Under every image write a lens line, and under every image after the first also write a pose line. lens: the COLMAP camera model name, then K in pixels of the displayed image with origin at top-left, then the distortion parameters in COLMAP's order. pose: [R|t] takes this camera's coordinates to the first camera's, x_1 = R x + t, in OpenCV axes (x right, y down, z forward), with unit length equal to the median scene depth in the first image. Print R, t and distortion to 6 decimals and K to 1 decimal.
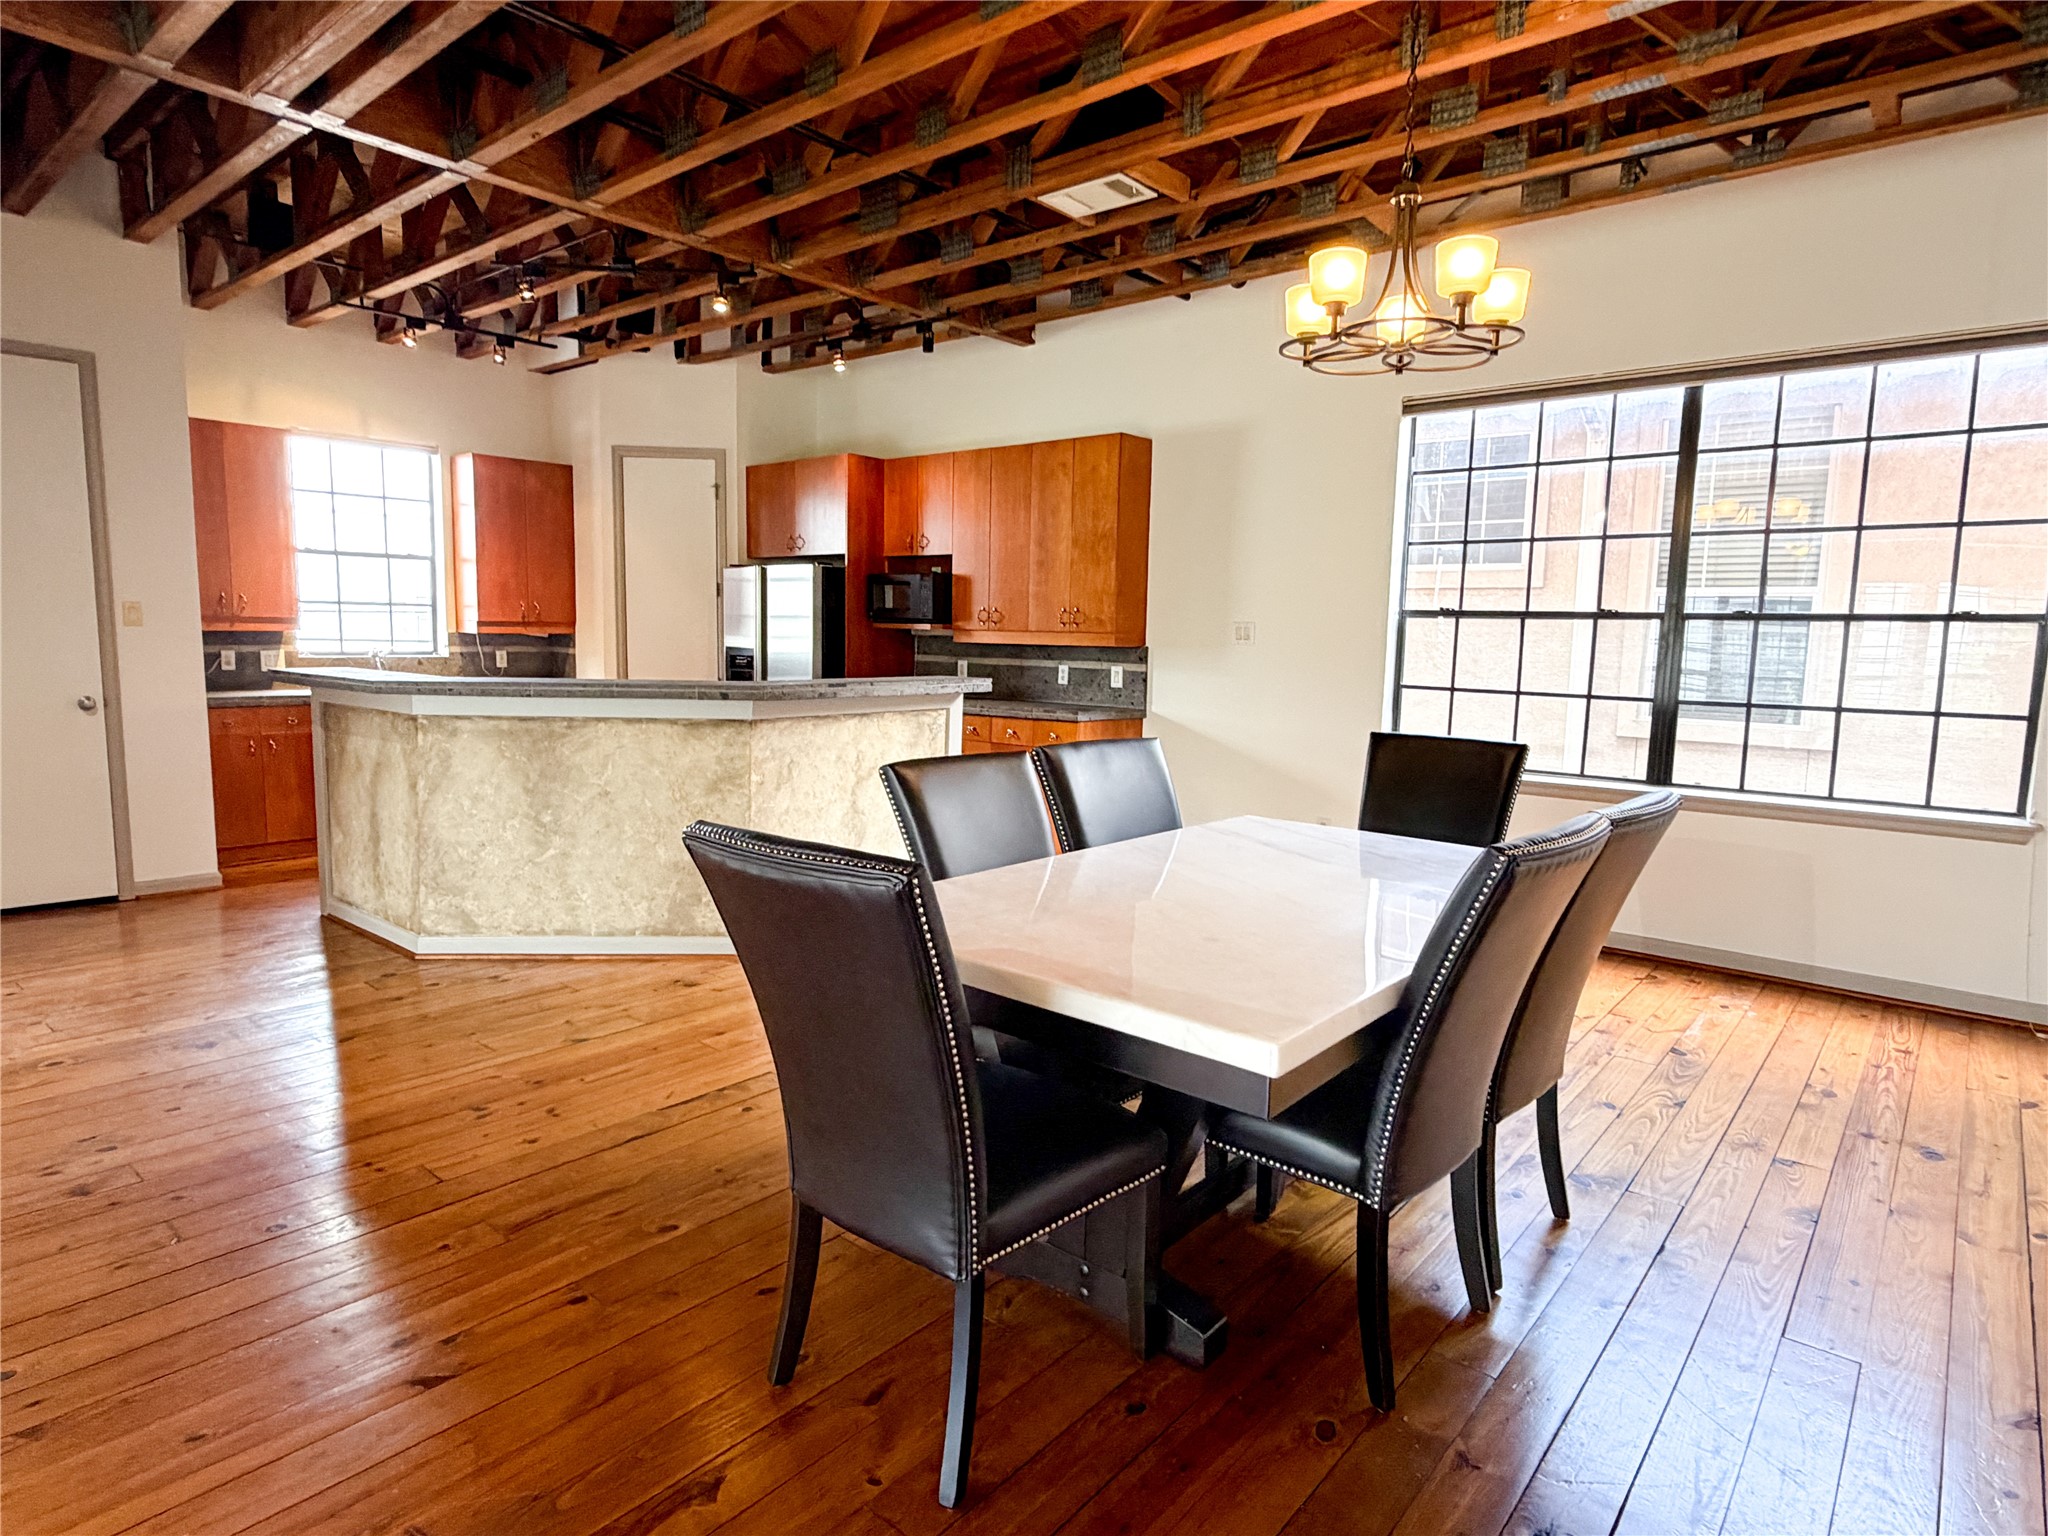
lens RADIAL K [[1156.5, 0, 1021.8], [0, 1156.5, 762.9], [0, 0, 1]] dist [0.002140, -0.000419]
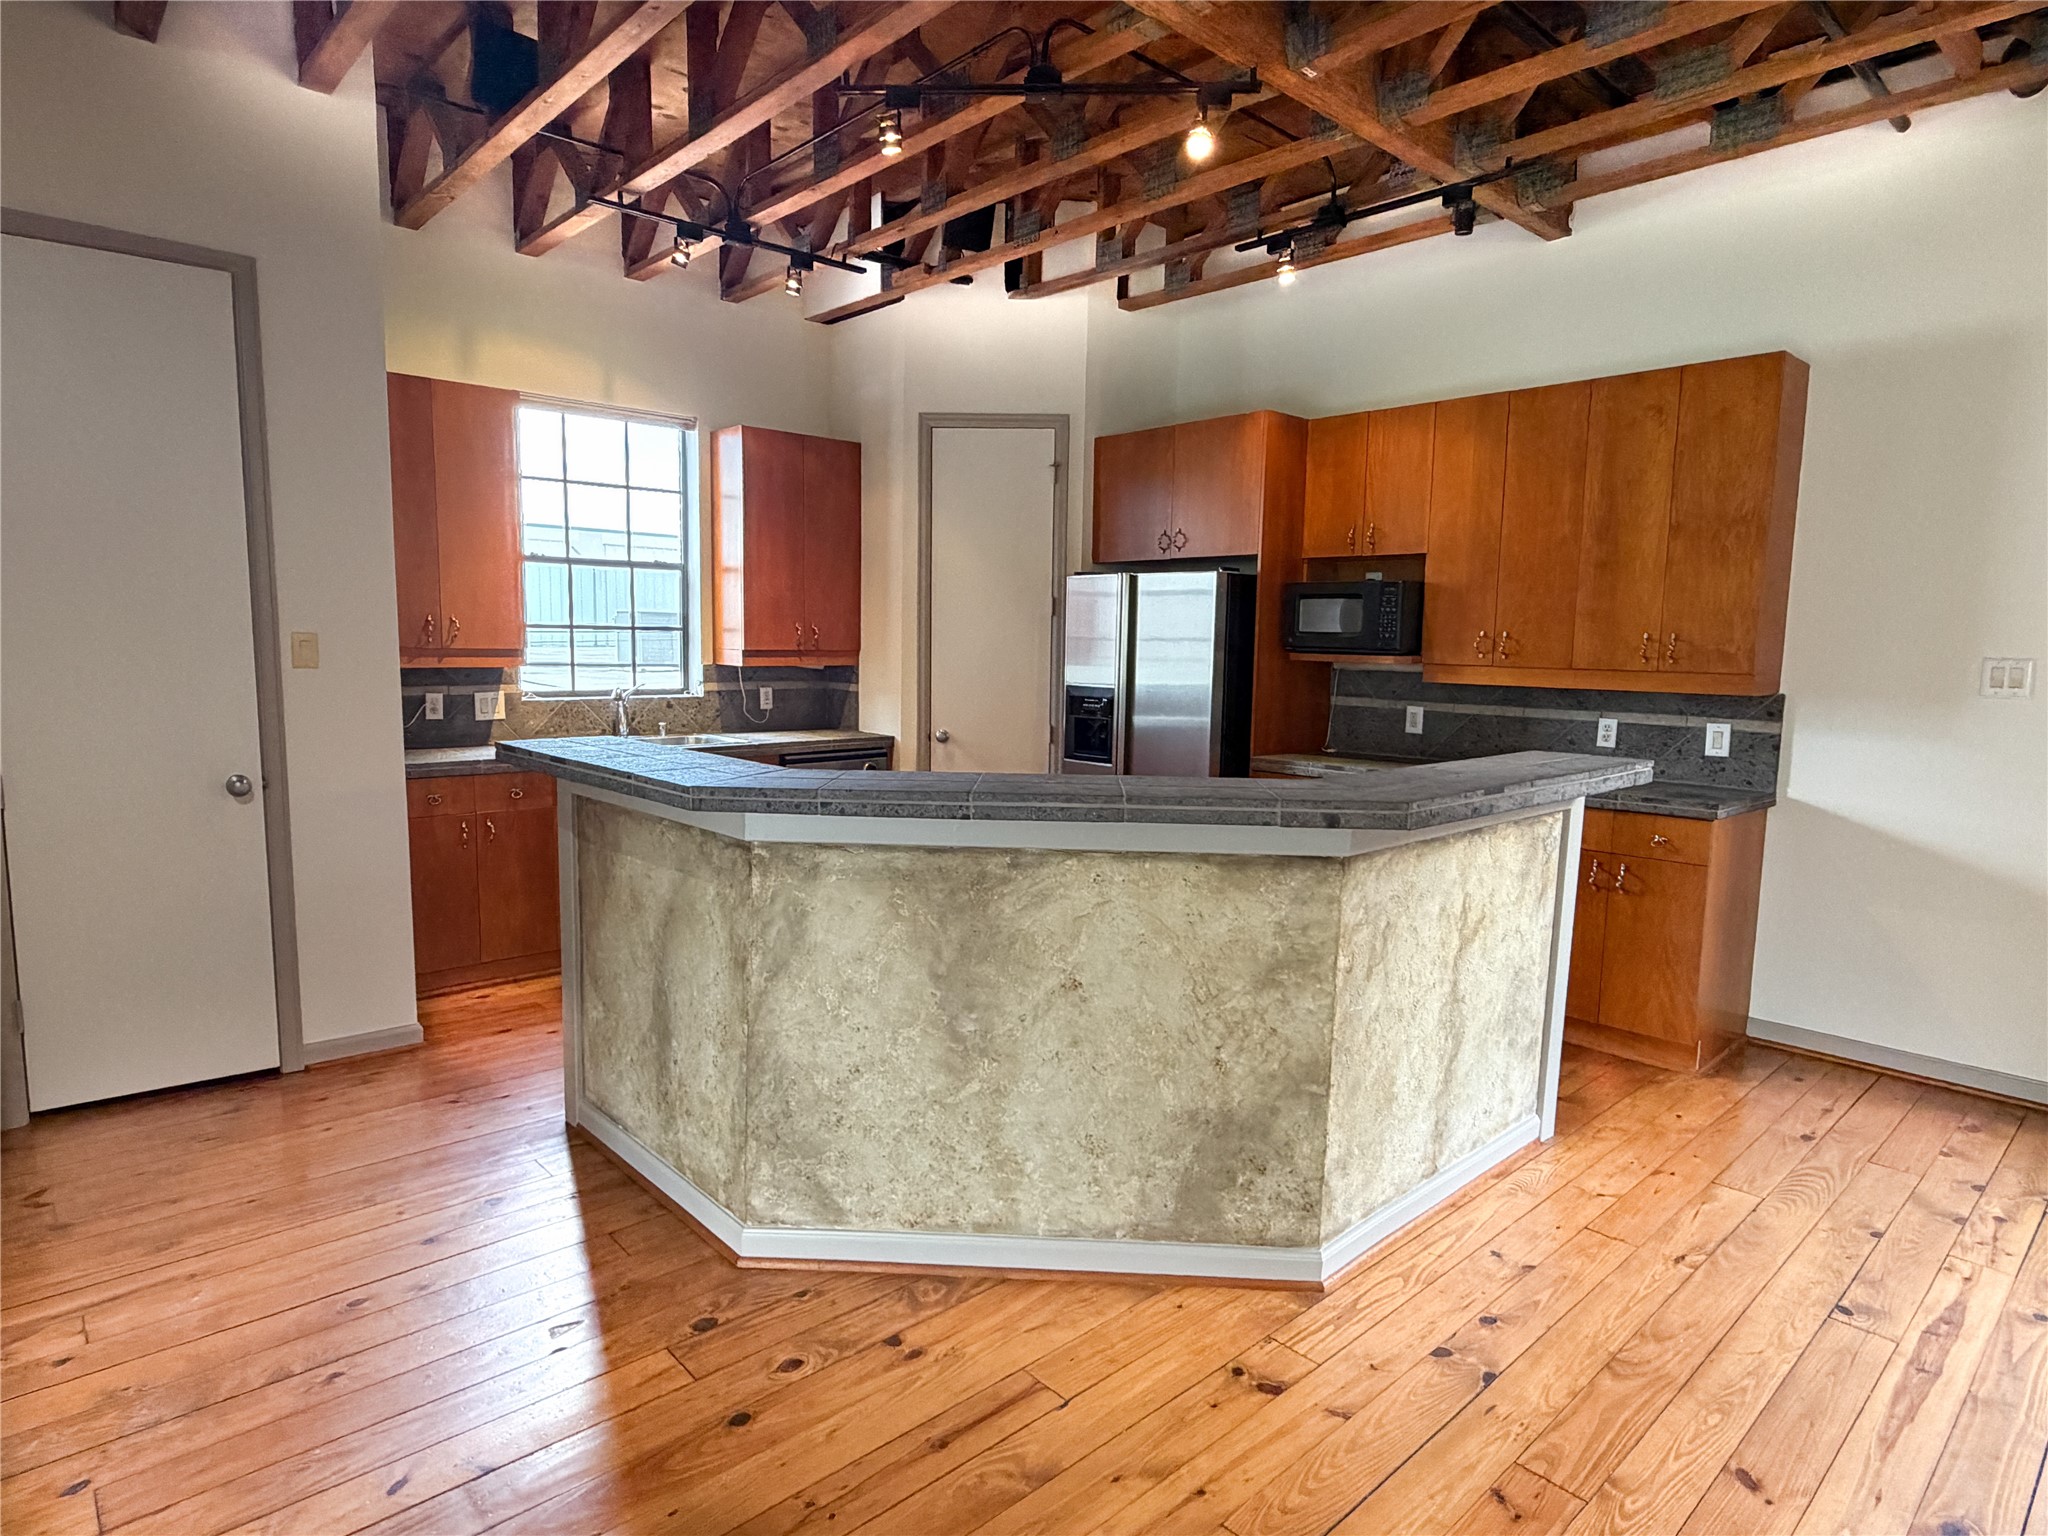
lens RADIAL K [[1156.5, 0, 1027.7], [0, 1156.5, 770.1], [0, 0, 1]] dist [0.002140, -0.000419]
pose [[0.992560, 0.012286, -0.121134, -0.245516], [-0.012452, 0.999922, -0.000610, -0.058669], [0.121117, 0.002114, 0.992636, 0.350127]]
